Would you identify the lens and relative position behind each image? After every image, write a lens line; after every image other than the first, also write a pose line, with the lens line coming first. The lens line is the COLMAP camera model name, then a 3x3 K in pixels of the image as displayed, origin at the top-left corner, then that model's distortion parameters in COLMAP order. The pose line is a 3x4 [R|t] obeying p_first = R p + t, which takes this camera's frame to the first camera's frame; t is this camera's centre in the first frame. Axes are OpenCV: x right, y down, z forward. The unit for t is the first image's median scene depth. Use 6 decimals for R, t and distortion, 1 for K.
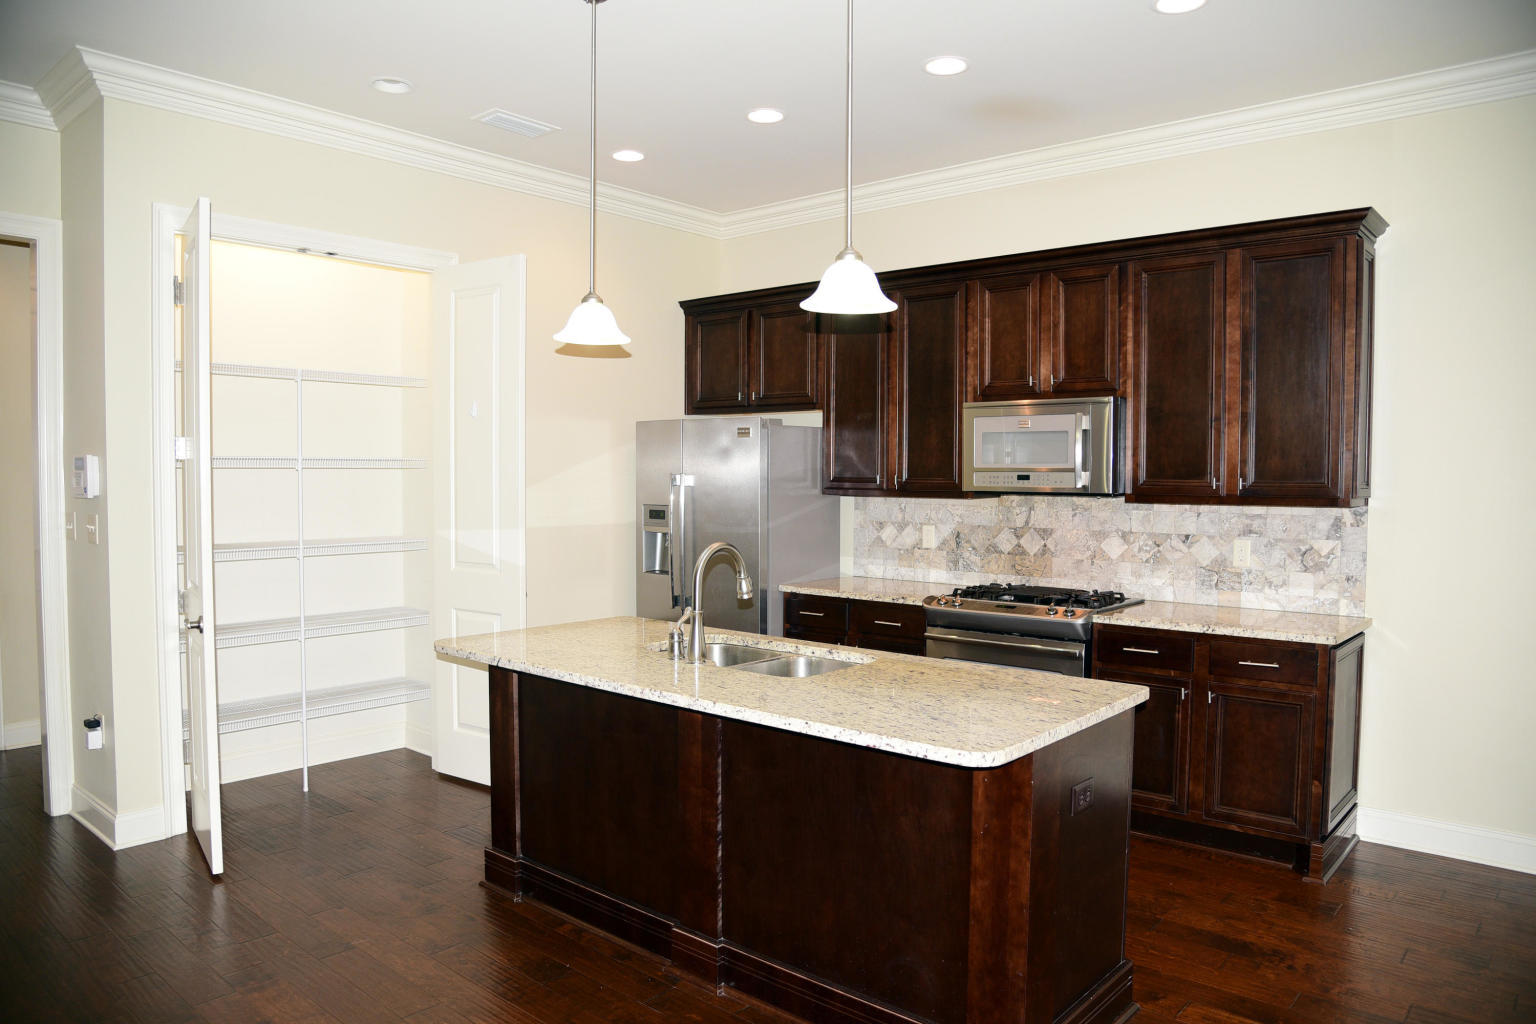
lens RADIAL K [[1061.3, 0, 768.0], [0, 1061.3, 512.0], [0, 0, 1]] dist [-0.102866, 0.052831]
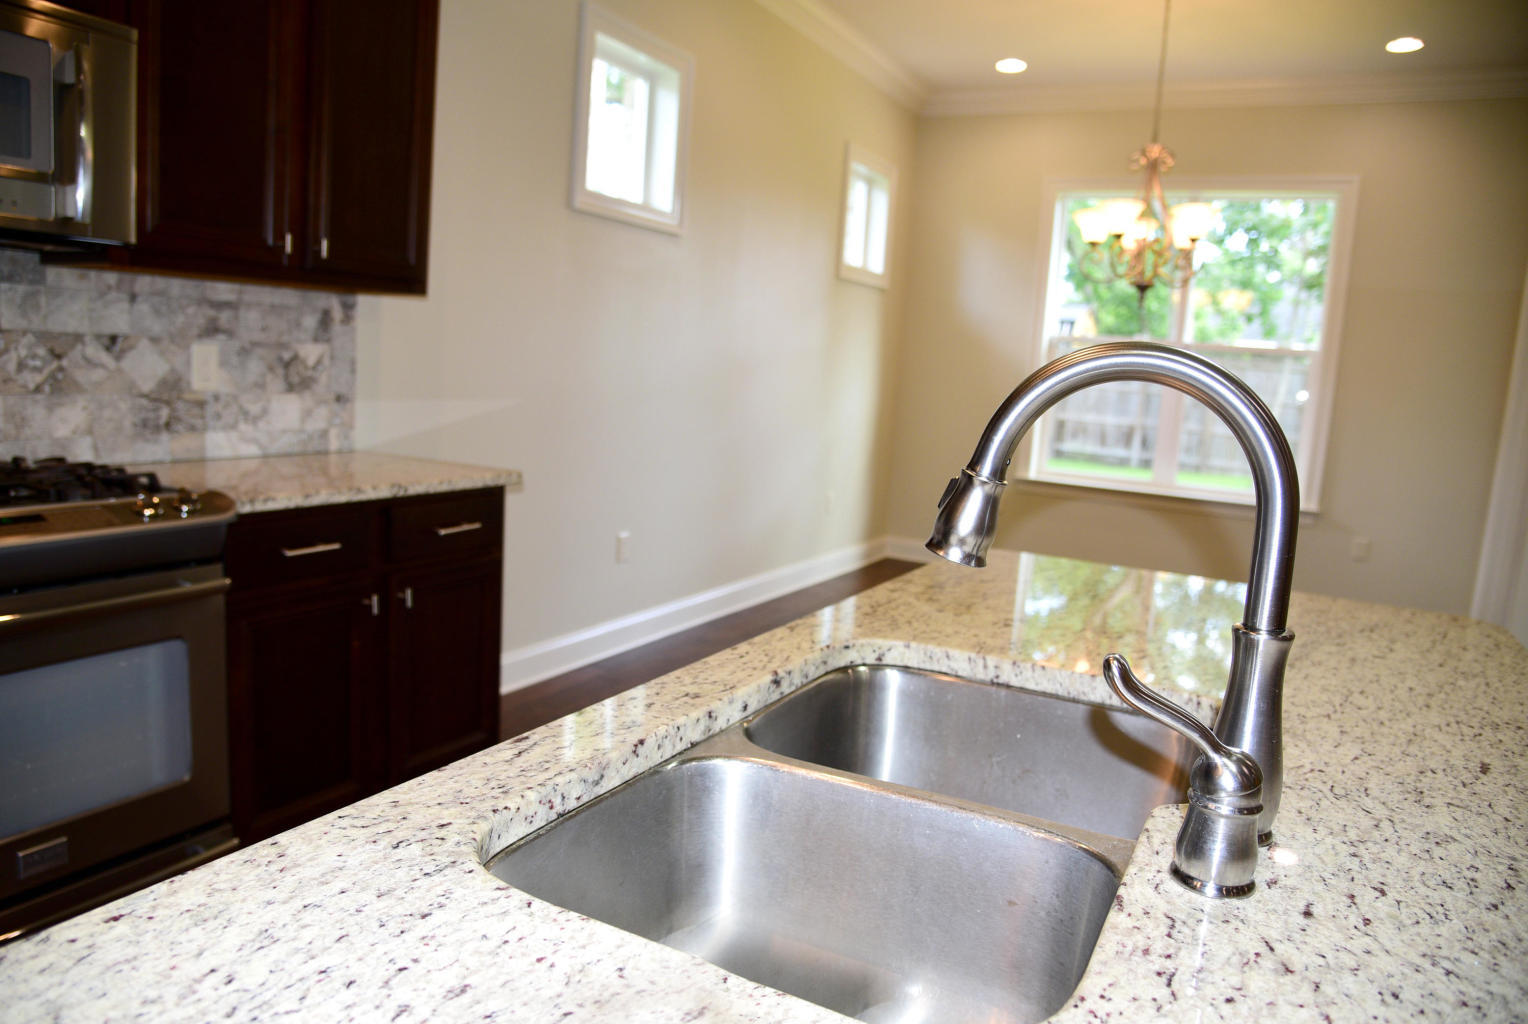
lens RADIAL K [[1055.8, 0, 764.0], [0, 1055.8, 512.0], [0, 0, 1]] dist [-0.102866, 0.052831]
pose [[-0.231888, -0.154628, 0.960374, -0.180046], [-0.024936, 0.987905, 0.153040, 0.022392], [-0.972423, 0.011540, -0.232939, 0.778630]]
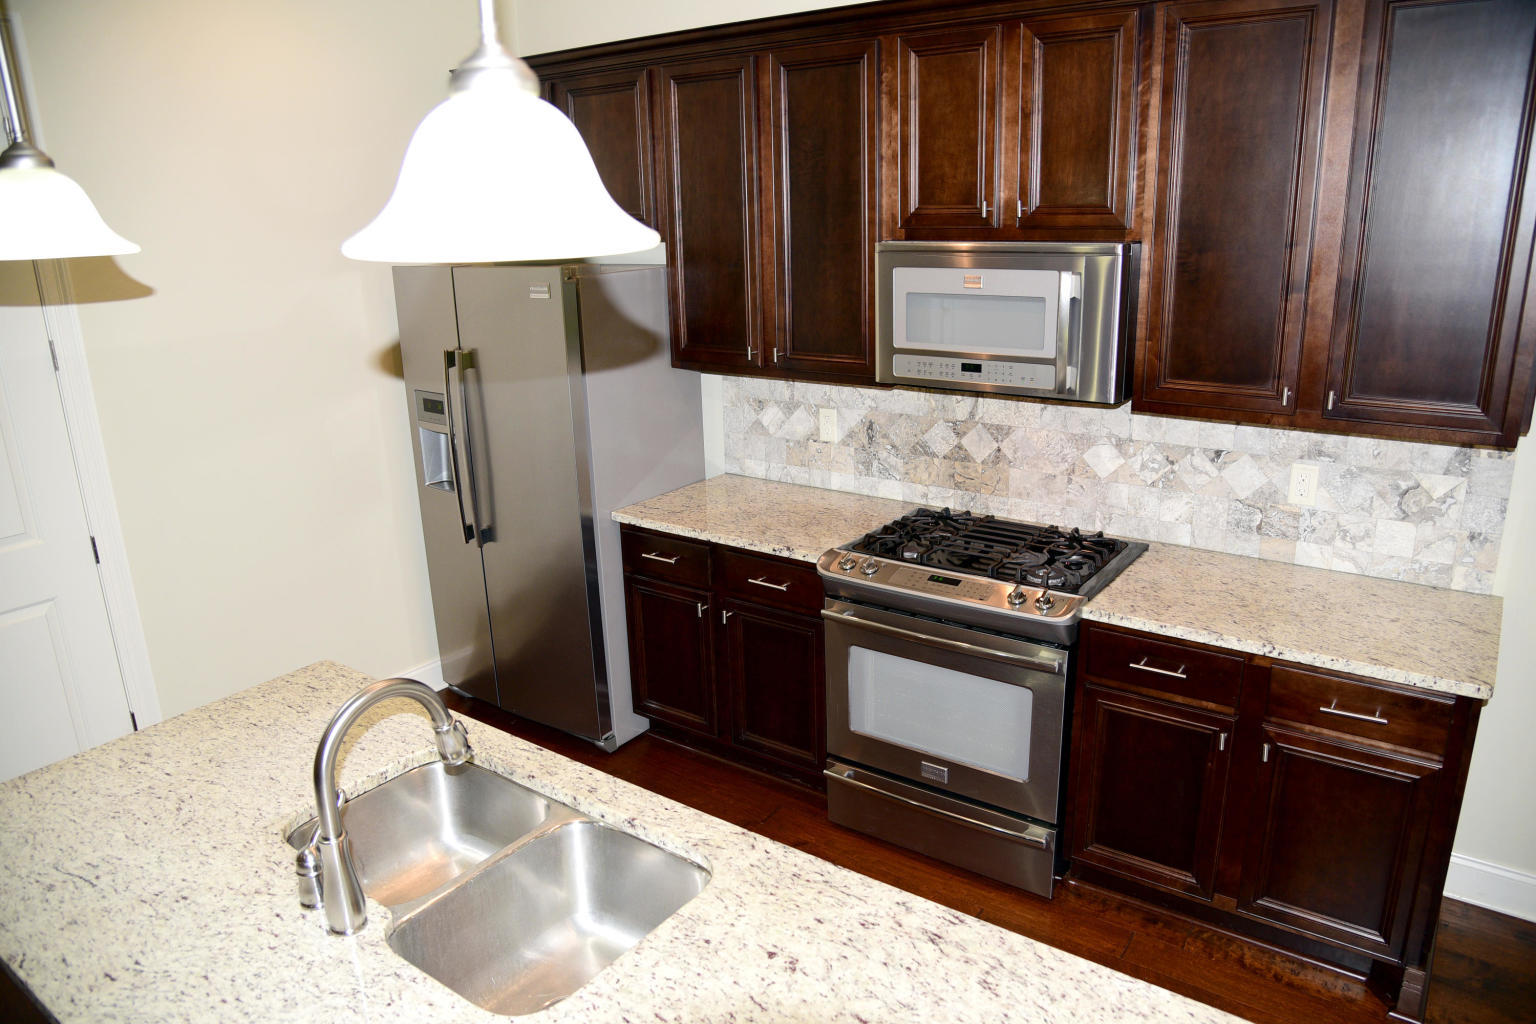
lens RADIAL K [[1061.3, 0, 768.0], [0, 1061.3, 512.0], [0, 0, 1]] dist [-0.102866, 0.052831]
pose [[0.996351, -0.052514, 0.067276, 0.073024], [0.034237, 0.968012, 0.248558, -0.109037], [-0.078177, -0.245347, 0.966278, 0.373097]]
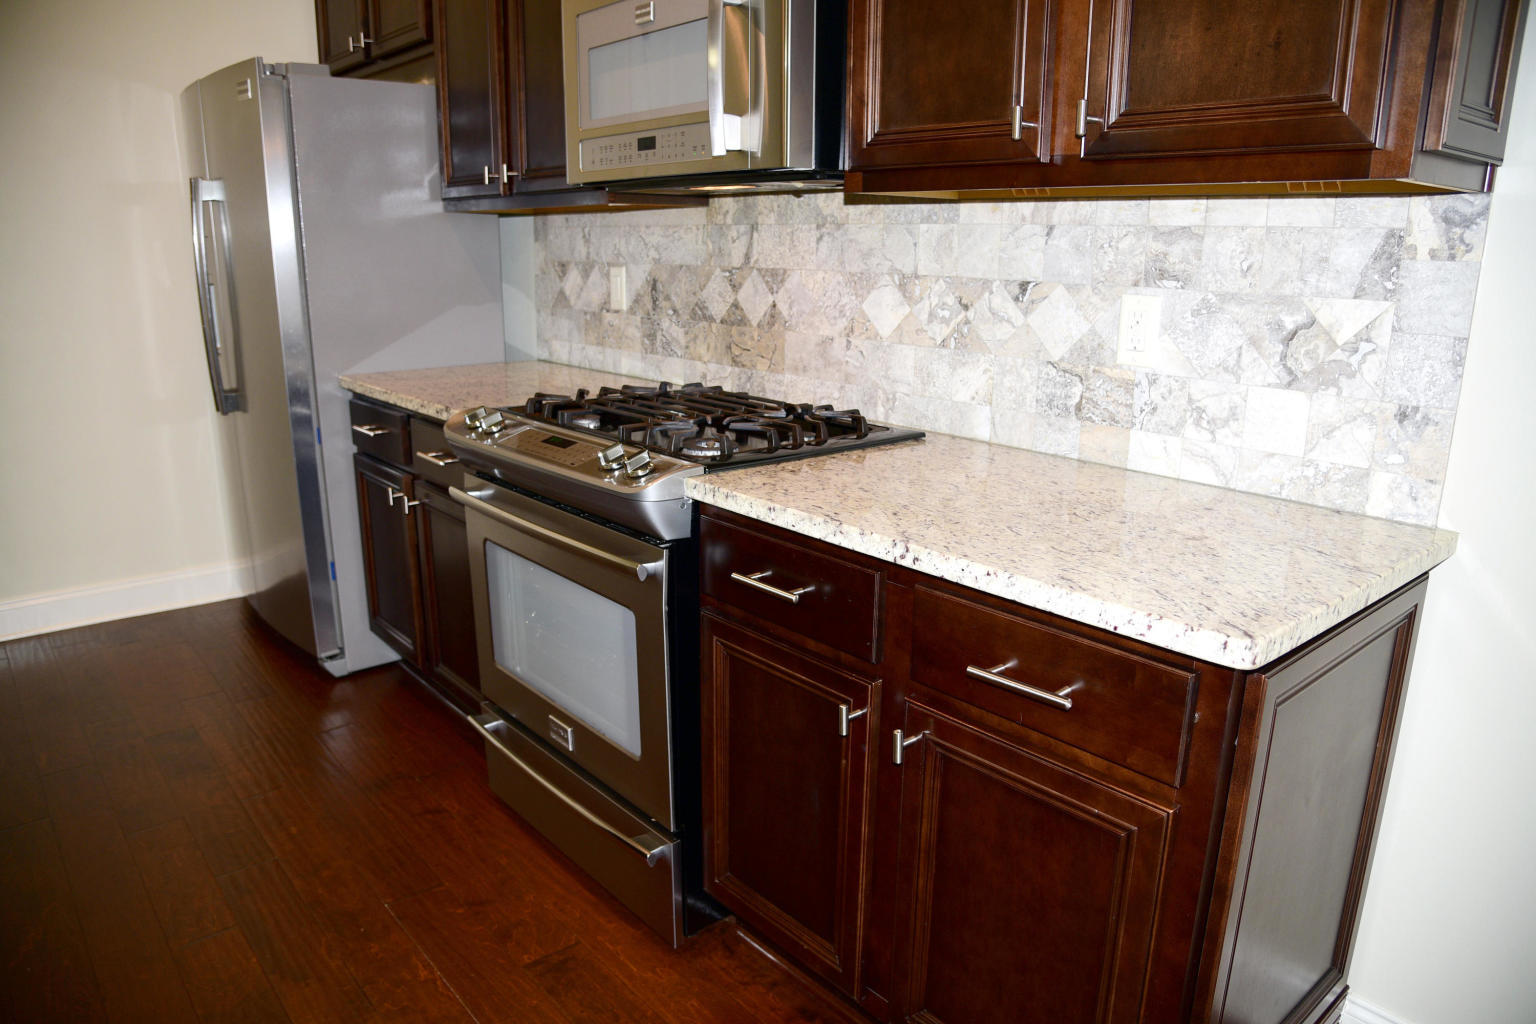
lens RADIAL K [[1023.1, 0, 797.8], [0, 1023.1, 516.9], [0, 0, 1]] dist [-0.122470, 0.077845]
pose [[0.991215, 0.041157, -0.125695, 0.356793], [-0.012290, 0.974901, 0.222300, 0.024048], [0.131689, -0.218802, 0.966842, 0.570499]]
